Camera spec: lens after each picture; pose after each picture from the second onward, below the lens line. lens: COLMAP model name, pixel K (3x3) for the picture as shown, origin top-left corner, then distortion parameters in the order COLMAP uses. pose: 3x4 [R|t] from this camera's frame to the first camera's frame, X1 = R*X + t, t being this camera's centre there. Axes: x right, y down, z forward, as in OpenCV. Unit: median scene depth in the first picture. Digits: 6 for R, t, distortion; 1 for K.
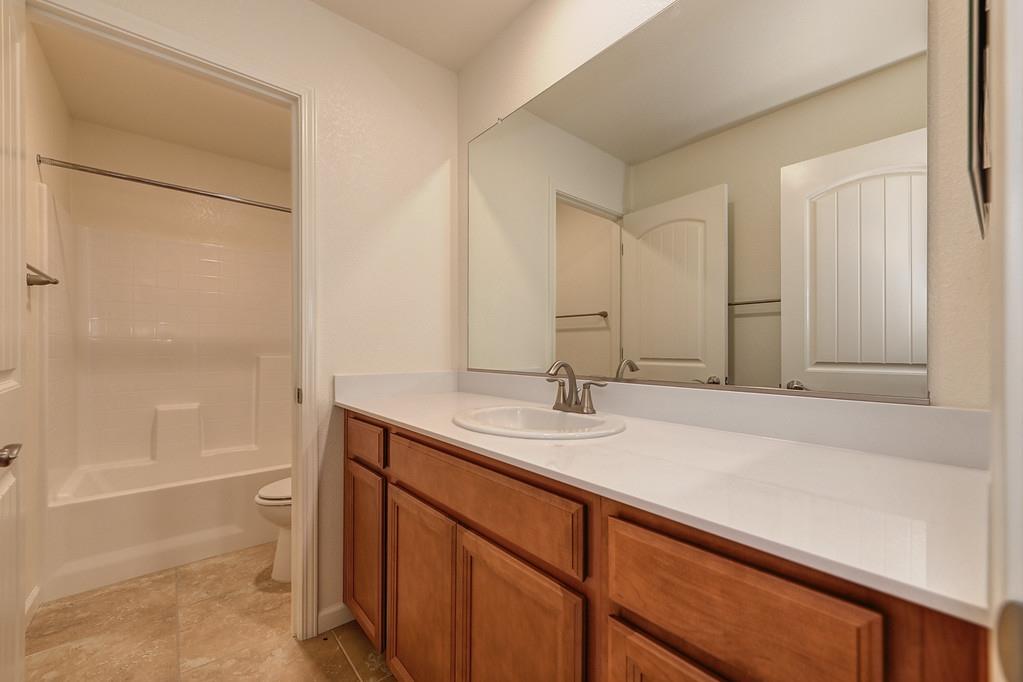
lens RADIAL K [[406.1, 0, 512.1], [0, 406.1, 332.7], [0, 0, 1]] dist [0.009169, -0.000190]
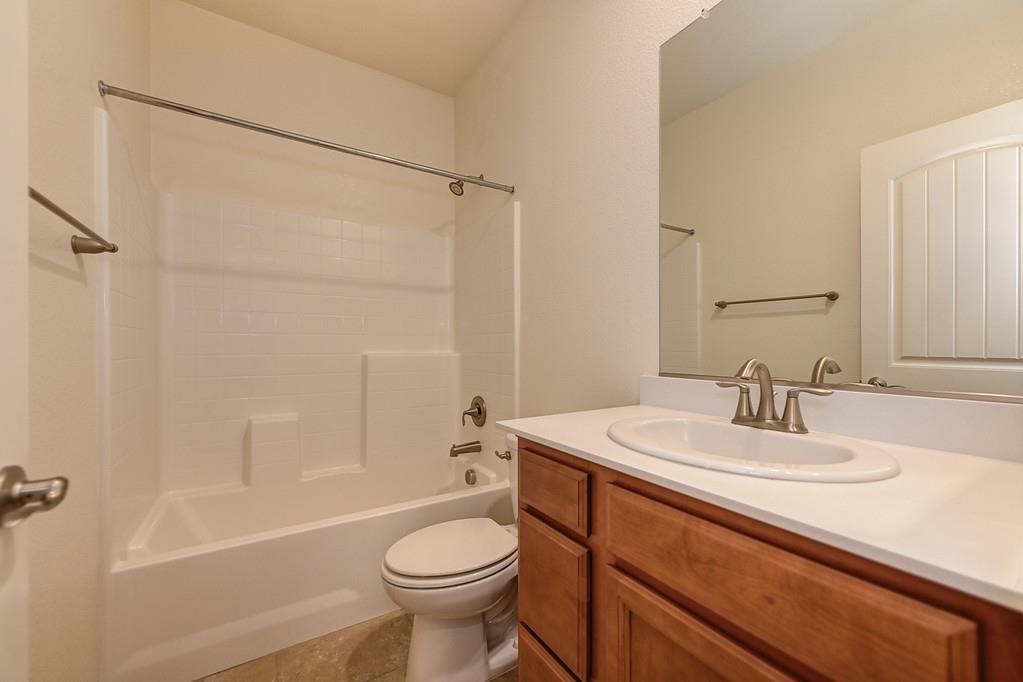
lens RADIAL K [[362.0, 0, 512.8], [0, 362.0, 337.2], [0, 0, 1]] dist [-0.009330, 0.000075]
pose [[0.996497, -0.001322, -0.083612, -0.254547], [0.003451, 0.999673, 0.025327, 0.008245], [0.083552, -0.025527, 0.996176, 0.293991]]
